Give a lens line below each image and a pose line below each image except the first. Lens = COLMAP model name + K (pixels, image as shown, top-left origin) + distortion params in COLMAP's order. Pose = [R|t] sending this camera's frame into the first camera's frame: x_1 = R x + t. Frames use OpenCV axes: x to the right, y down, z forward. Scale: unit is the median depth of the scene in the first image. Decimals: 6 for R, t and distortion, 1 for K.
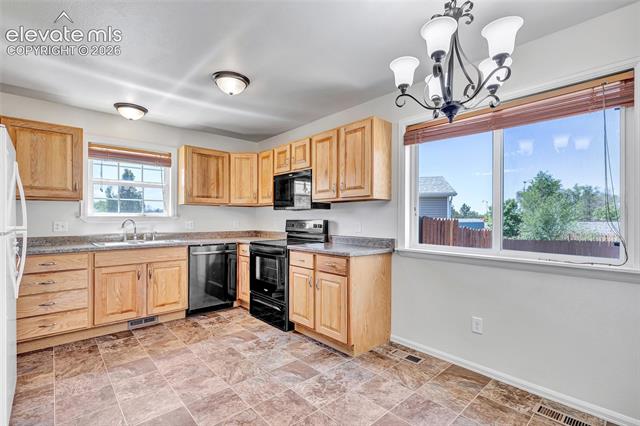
lens RADIAL K [[289.3, 0, 320.6], [0, 289.3, 217.2], [0, 0, 1]] dist [0.007973, -0.001627]
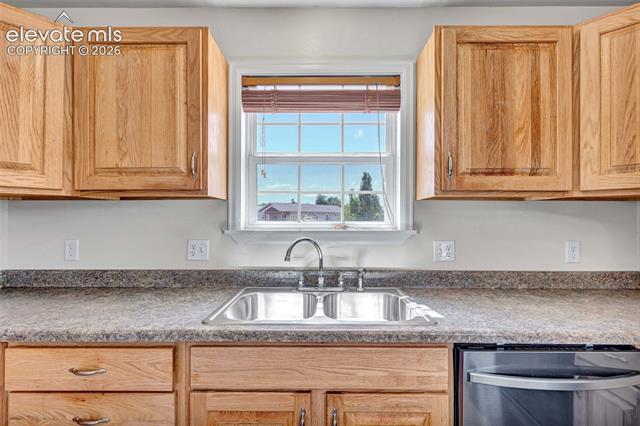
lens RADIAL K [[289.3, 0, 316.8], [0, 289.3, 217.0], [0, 0, 1]] dist [0.007973, -0.001627]
pose [[0.722344, -0.001733, -0.691532, -0.410962], [0.000550, 0.999998, -0.001932, -0.025259], [0.691534, 0.001015, 0.722343, 0.808008]]
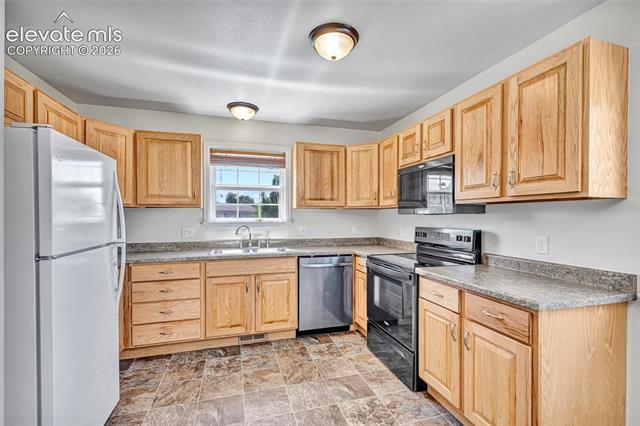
lens RADIAL K [[289.3, 0, 322.2], [0, 289.3, 217.2], [0, 0, 1]] dist [0.007973, -0.001627]
pose [[0.904109, 0.000422, -0.427301, -0.022003], [0.002475, 0.999978, 0.006225, -0.028063], [0.427294, -0.006686, 0.904088, 0.283368]]
